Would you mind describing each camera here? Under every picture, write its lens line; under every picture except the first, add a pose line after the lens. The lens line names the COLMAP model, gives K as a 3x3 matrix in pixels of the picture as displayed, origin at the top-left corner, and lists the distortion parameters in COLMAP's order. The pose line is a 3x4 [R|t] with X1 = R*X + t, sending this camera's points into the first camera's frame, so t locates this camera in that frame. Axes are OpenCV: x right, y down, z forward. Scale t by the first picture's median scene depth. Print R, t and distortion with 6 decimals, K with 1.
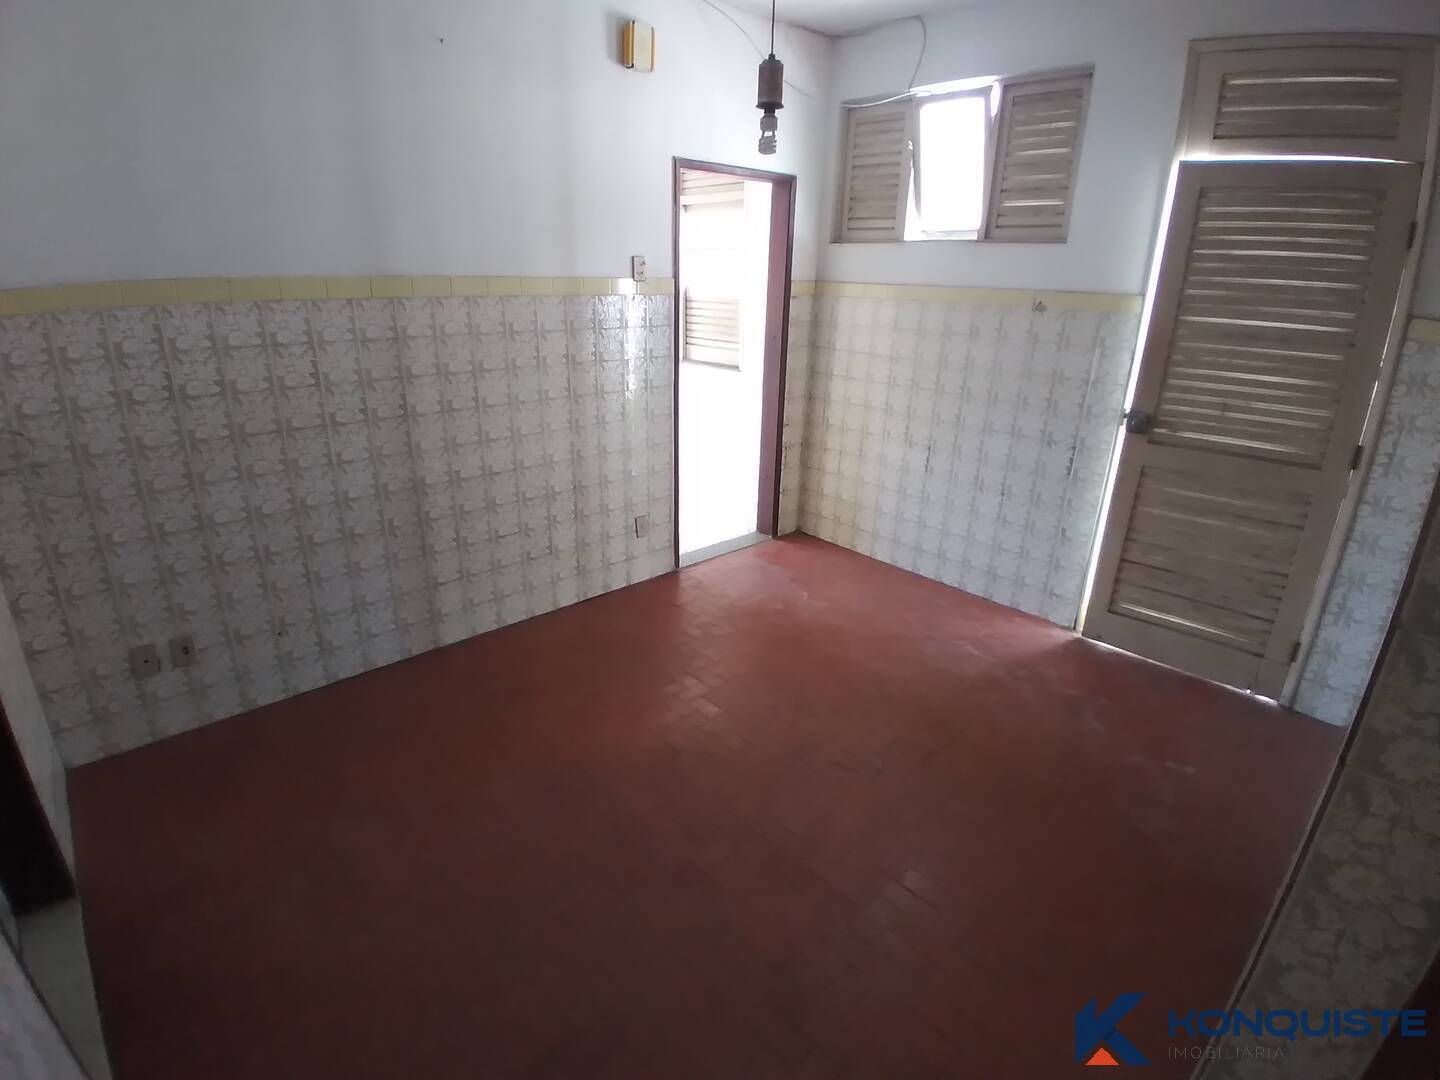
lens RADIAL K [[720.2, 0, 729.4], [0, 720.2, 535.2], [0, 0, 1]] dist [0.023686, -0.053778]
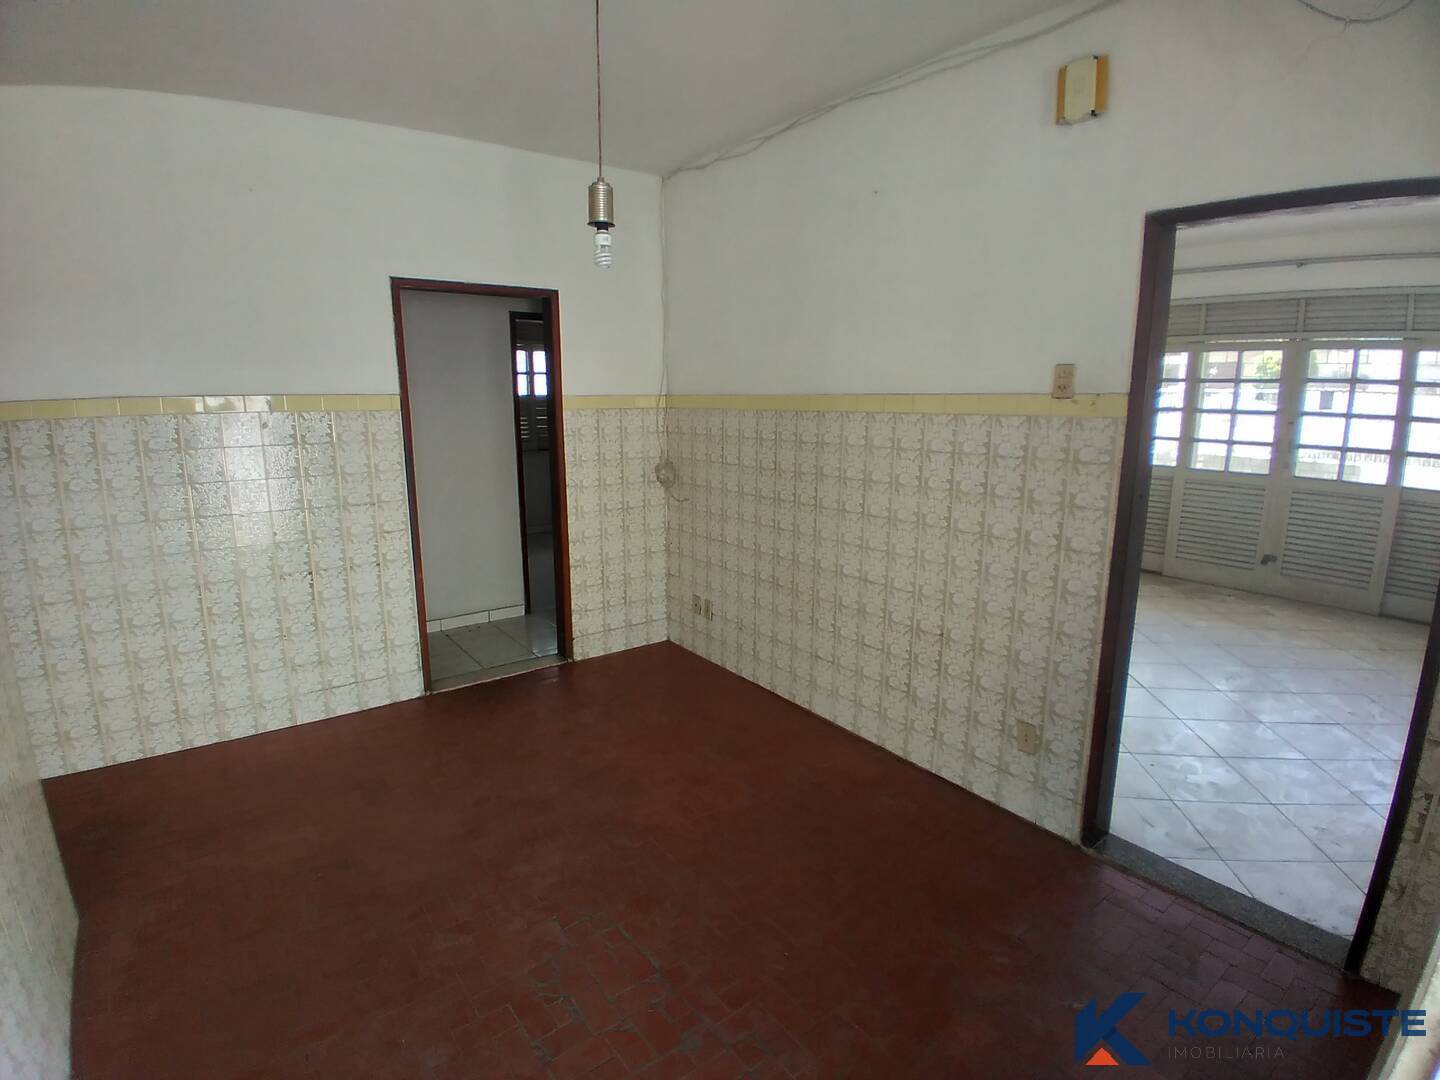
lens RADIAL K [[719.5, 0, 714.4], [0, 719.5, 535.4], [0, 0, 1]] dist [0.017235, -0.053900]
pose [[-0.126129, 0.180767, -0.975405, 0.685115], [-0.336456, 0.917181, 0.213484, -0.292999], [0.933214, 0.355107, -0.054863, 0.850287]]
